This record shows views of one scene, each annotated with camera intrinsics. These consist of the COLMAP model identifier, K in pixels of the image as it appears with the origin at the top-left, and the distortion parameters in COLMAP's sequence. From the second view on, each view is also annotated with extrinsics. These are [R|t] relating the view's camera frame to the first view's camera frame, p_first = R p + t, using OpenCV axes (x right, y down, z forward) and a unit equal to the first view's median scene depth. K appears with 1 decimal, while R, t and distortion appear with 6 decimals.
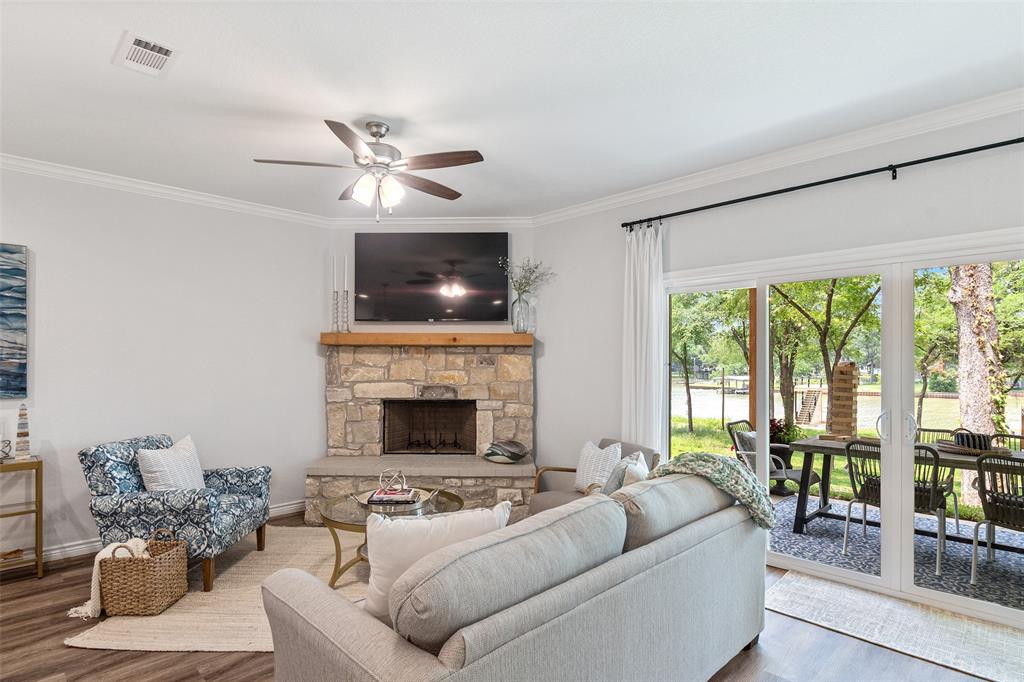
lens RADIAL K [[520.3, 0, 513.0], [0, 520.3, 373.0], [0, 0, 1]] dist [0.003051, 0.000571]
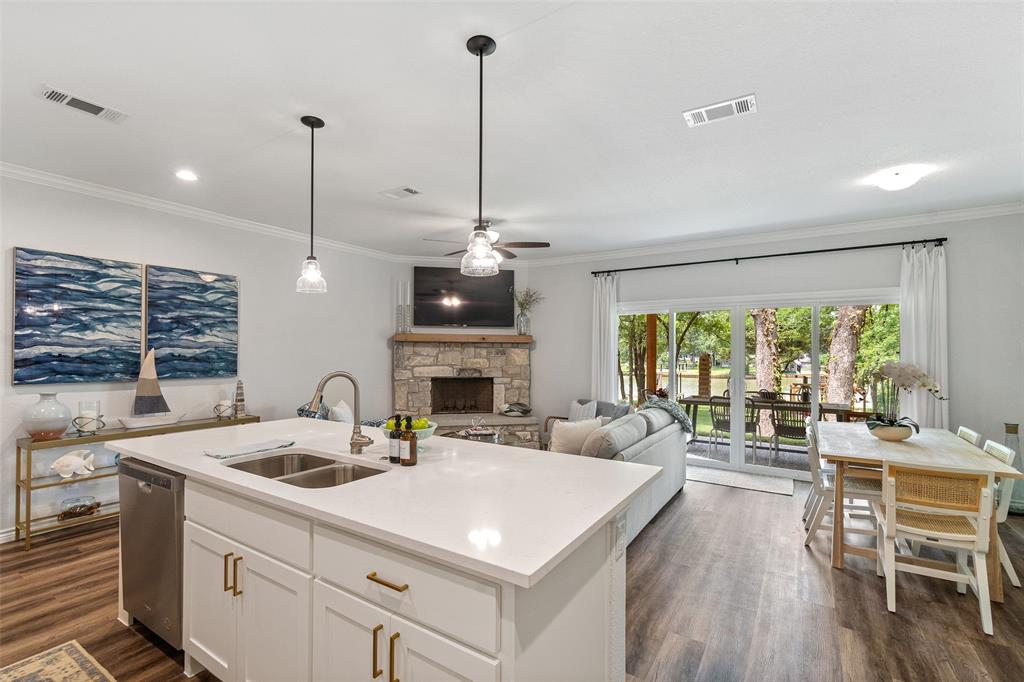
lens RADIAL K [[450.8, 0, 511.0], [0, 450.8, 359.1], [0, 0, 1]] dist [0.012158, 0.000139]
pose [[0.975918, -0.000009, 0.218139, -0.319954], [0.000721, 0.999995, -0.003185, 0.001199], [-0.218138, 0.003266, 0.975913, -0.328676]]
